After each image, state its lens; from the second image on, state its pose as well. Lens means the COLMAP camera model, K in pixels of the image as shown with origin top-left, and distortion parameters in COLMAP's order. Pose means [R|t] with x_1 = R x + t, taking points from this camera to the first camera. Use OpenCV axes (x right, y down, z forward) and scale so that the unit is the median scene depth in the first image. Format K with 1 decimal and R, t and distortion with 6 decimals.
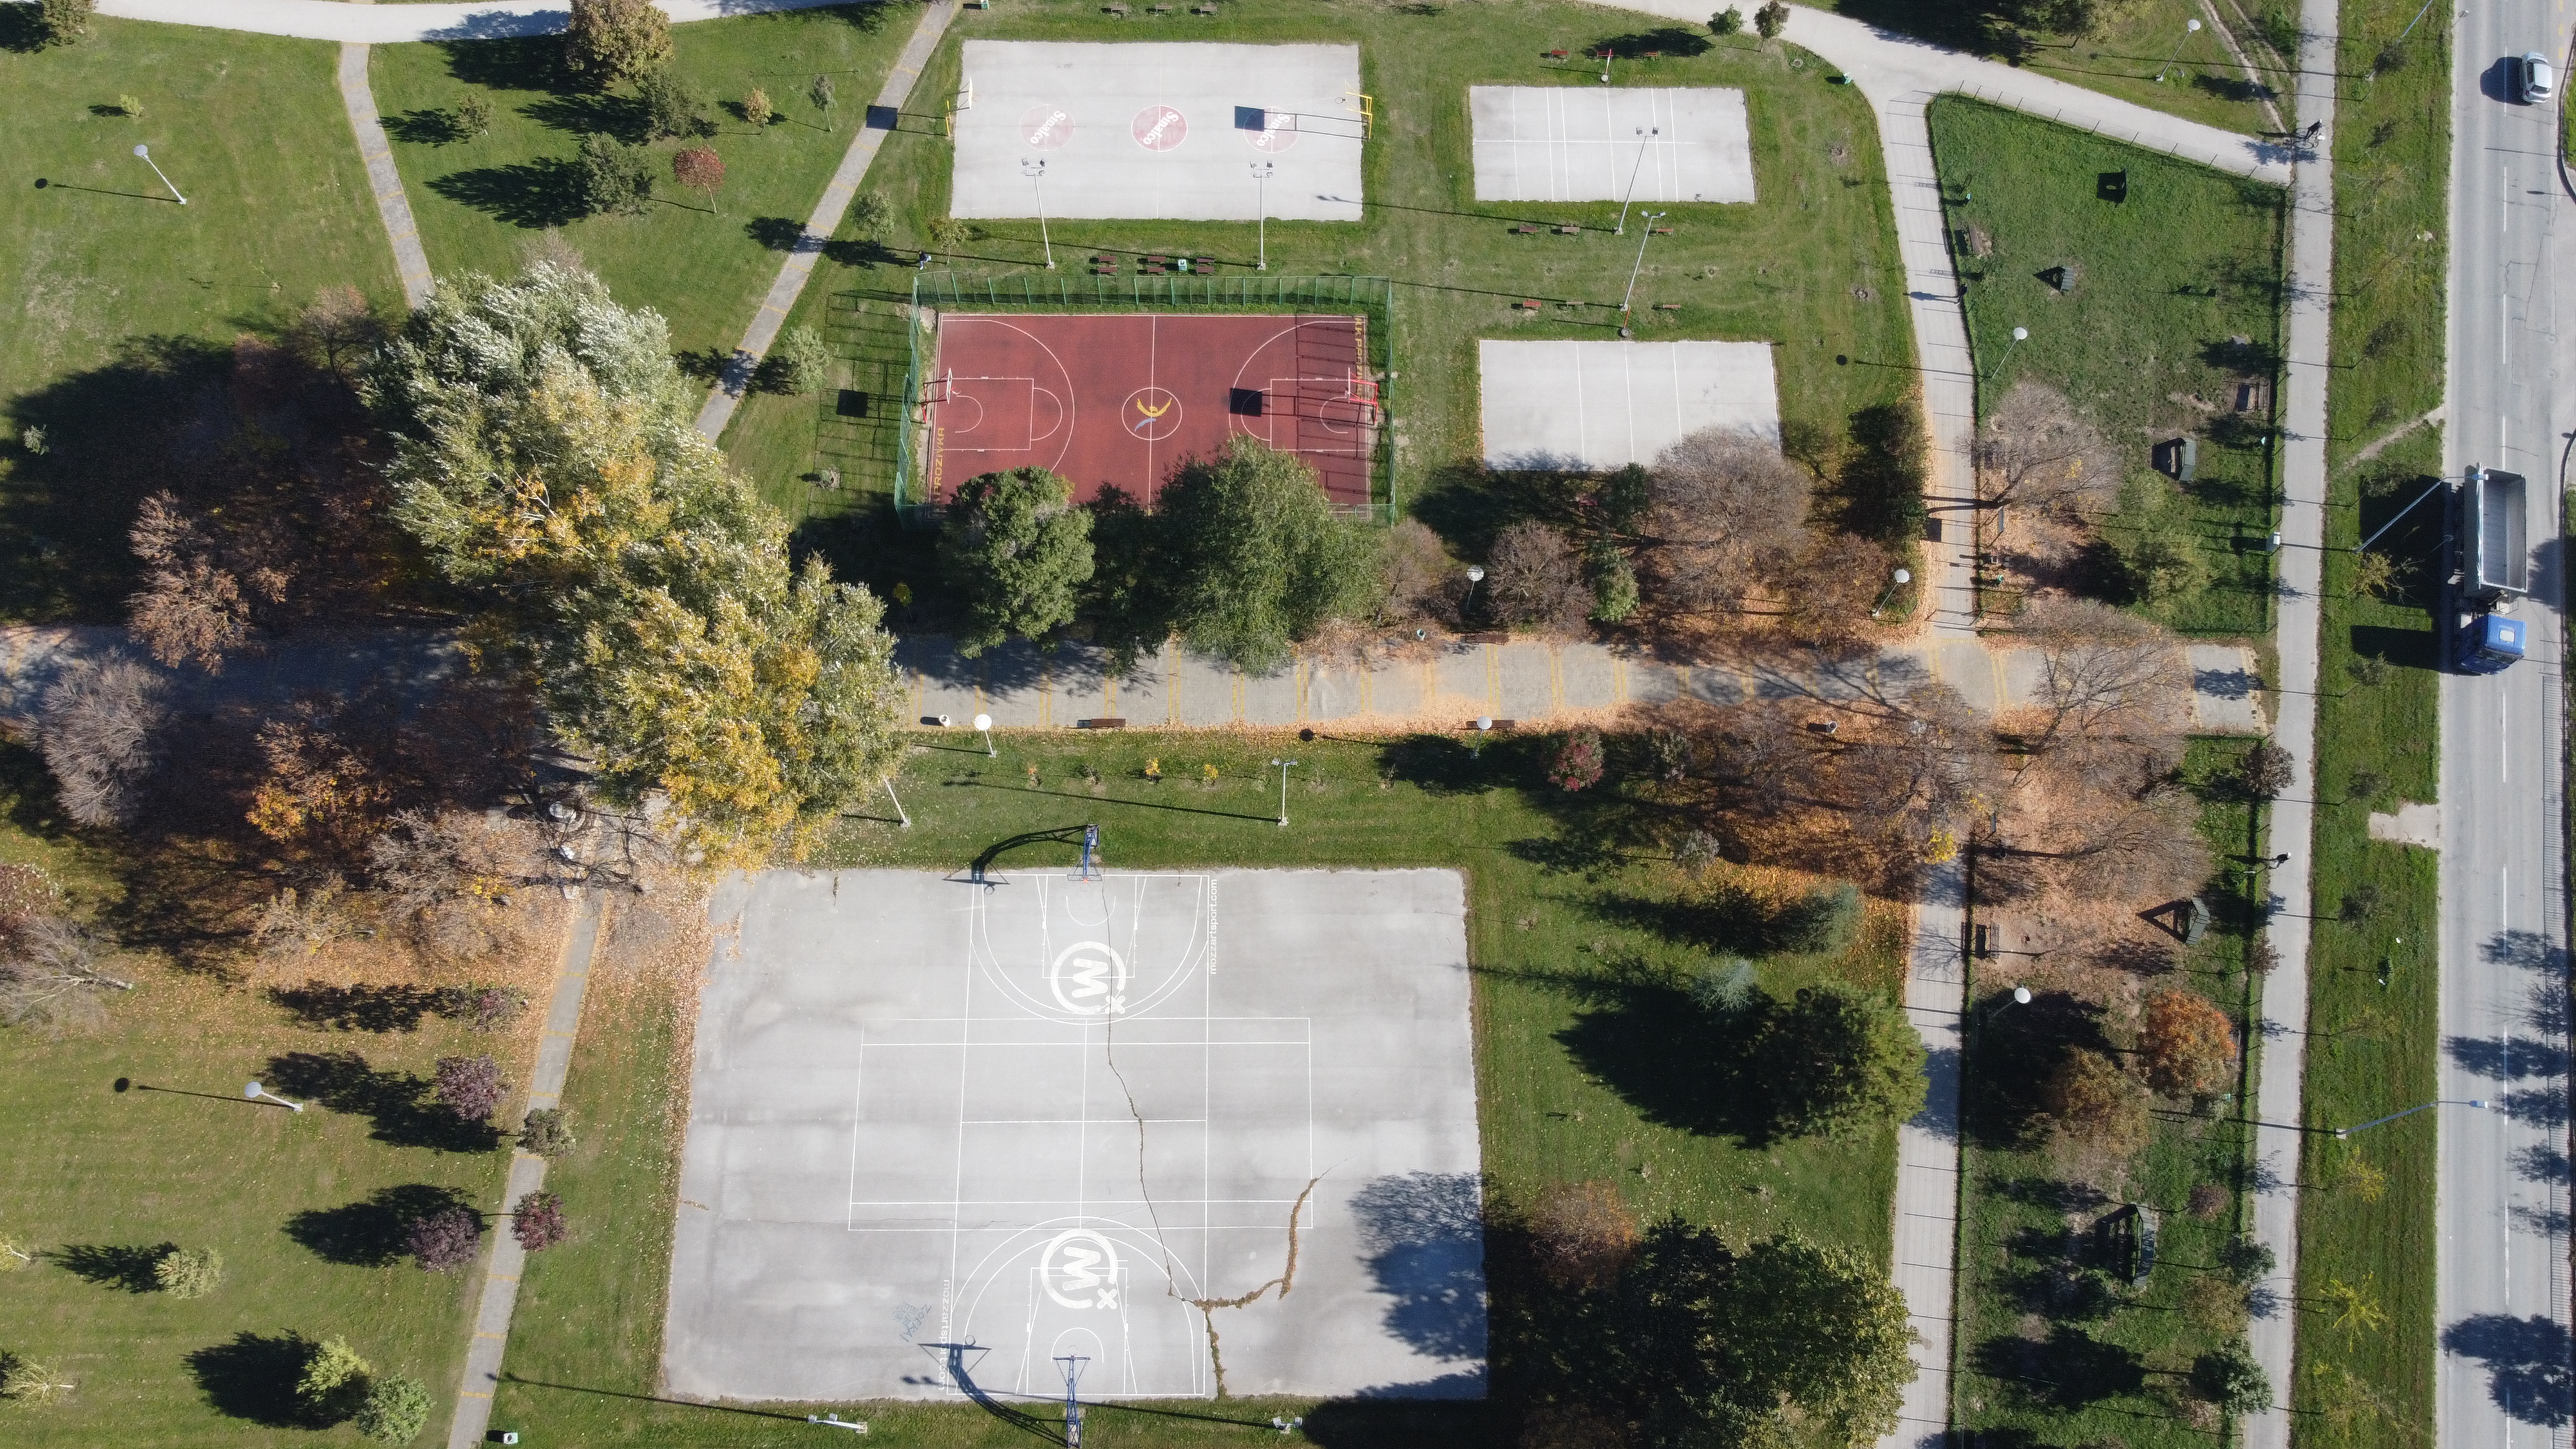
lens RADIAL K [[1941.0, 0, 1298.2], [0, 1941.0, 713.3], [0, 0, 1]] dist [0.047477, -0.086151]
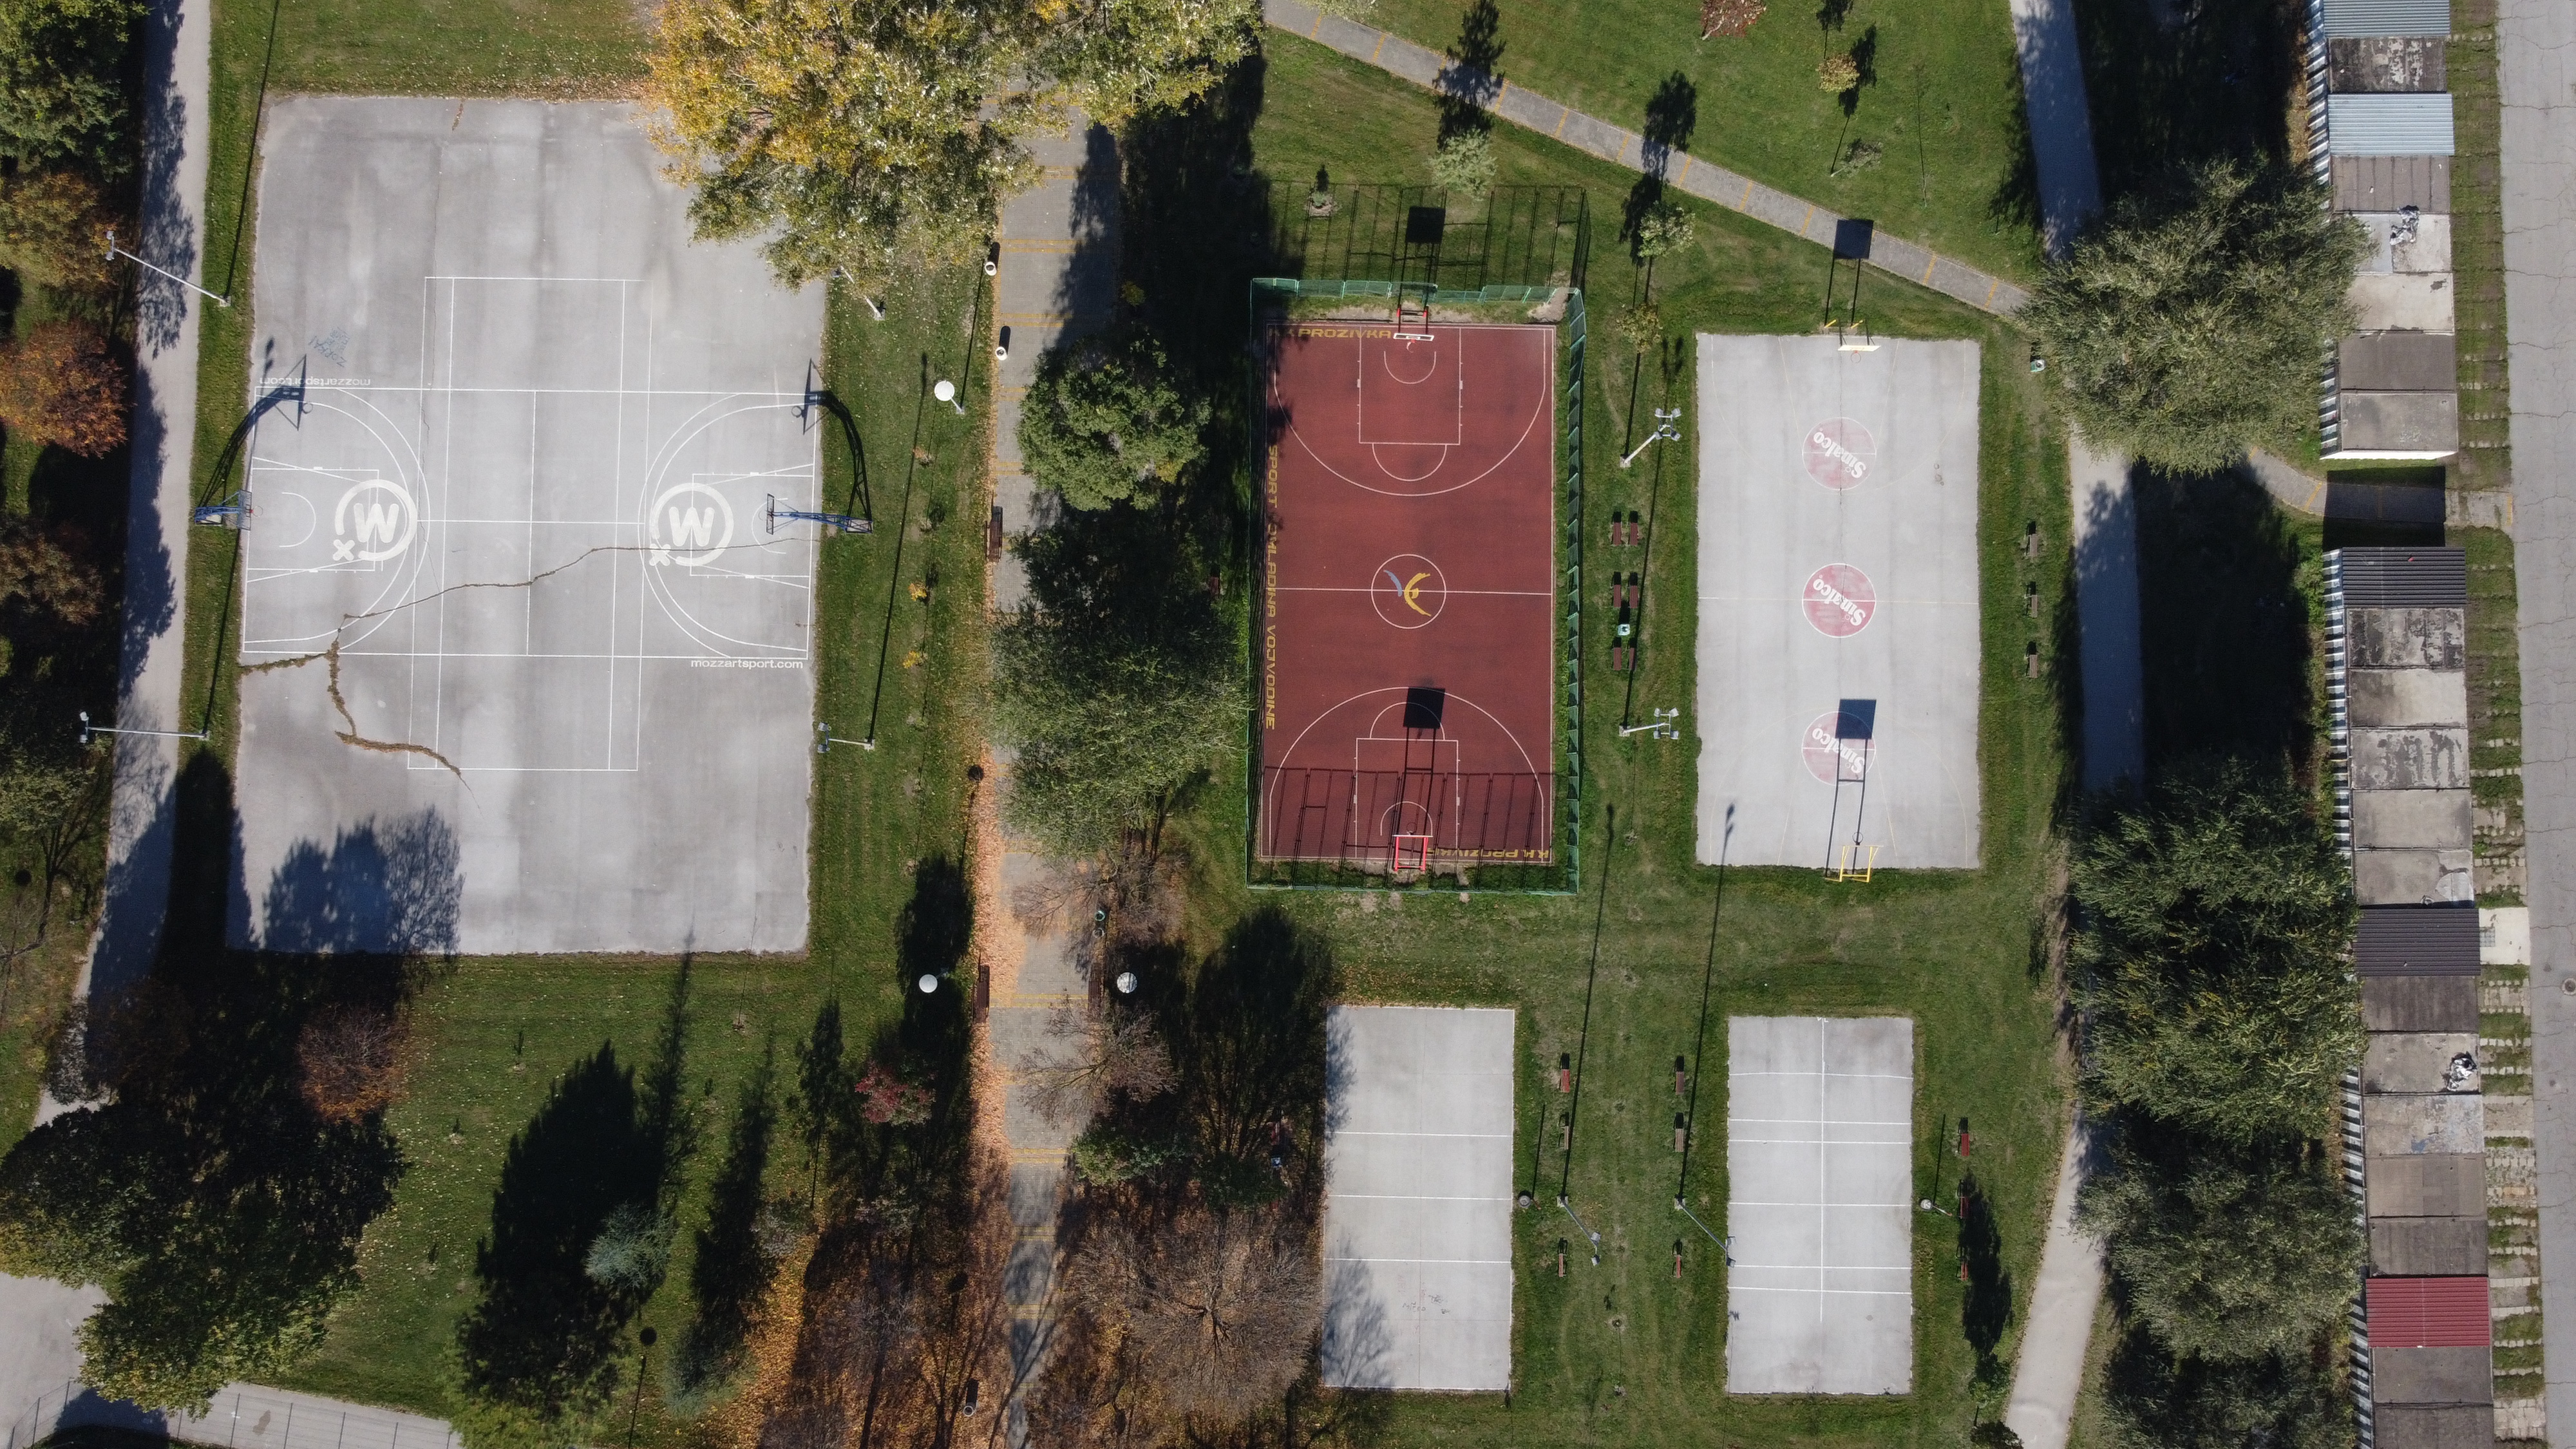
lens RADIAL K [[1941.0, 0, 1298.2], [0, 1941.0, 713.3], [0, 0, 1]] dist [0.047477, -0.086151]
pose [[-0.020736, 0.997483, -0.067810, 0.030743], [-0.936966, 0.004274, 0.349395, -0.398392], [0.348806, 0.070781, 0.934518, 0.241010]]
